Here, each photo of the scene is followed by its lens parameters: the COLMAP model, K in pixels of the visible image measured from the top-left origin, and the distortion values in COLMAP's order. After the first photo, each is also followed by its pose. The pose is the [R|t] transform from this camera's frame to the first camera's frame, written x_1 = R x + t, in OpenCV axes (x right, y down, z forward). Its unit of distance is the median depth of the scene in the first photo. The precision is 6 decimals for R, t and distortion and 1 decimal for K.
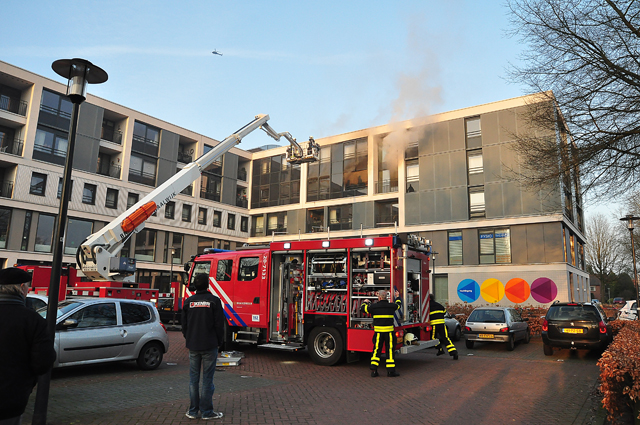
lens RADIAL K [[463.7, 0, 324.8], [0, 463.7, 211.4], [0, 0, 1]] dist [-0.131303, 0.119772]
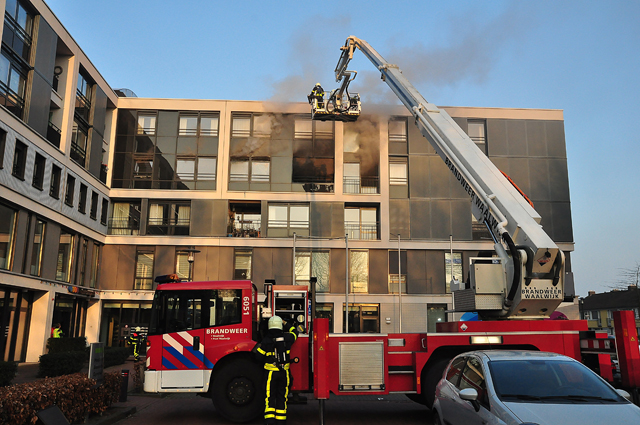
lens RADIAL K [[584.2, 0, 320.0], [0, 584.2, 212.5], [0, 0, 1]] dist [-0.015102, 0.015581]
pose [[0.795735, 0.112711, 0.595064, -0.495086], [-0.104708, 0.993338, -0.048128, 0.043703], [-0.596524, -0.024011, 0.802236, 0.284330]]
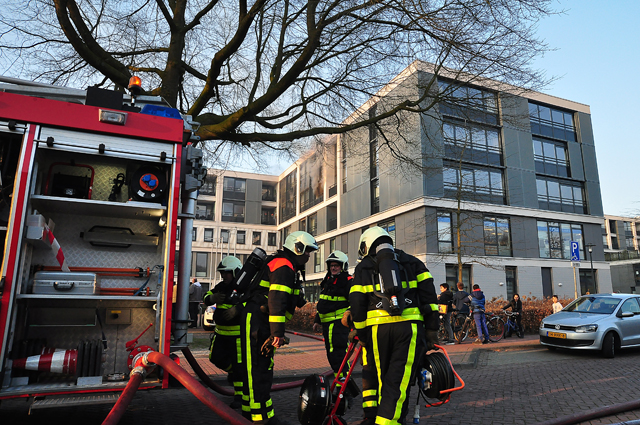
lens RADIAL K [[463.7, 0, 324.8], [0, 463.7, 211.4], [0, 0, 1]] dist [-0.131303, 0.119772]
pose [[0.846927, -0.123651, -0.517132, 0.660405], [0.107044, 0.992322, -0.061963, 0.054368], [0.520823, -0.002877, 0.853660, 0.117551]]
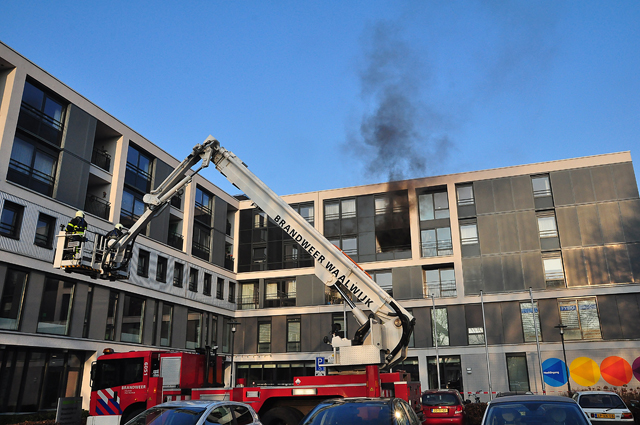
lens RADIAL K [[524.9, 0, 325.1], [0, 524.9, 211.2], [0, 0, 1]] dist [-0.059687, 0.009600]
pose [[0.958512, 0.060380, 0.278583, -0.340735], [-0.020420, 0.989342, -0.144172, 0.020509], [-0.284319, 0.132502, 0.949529, 0.145551]]
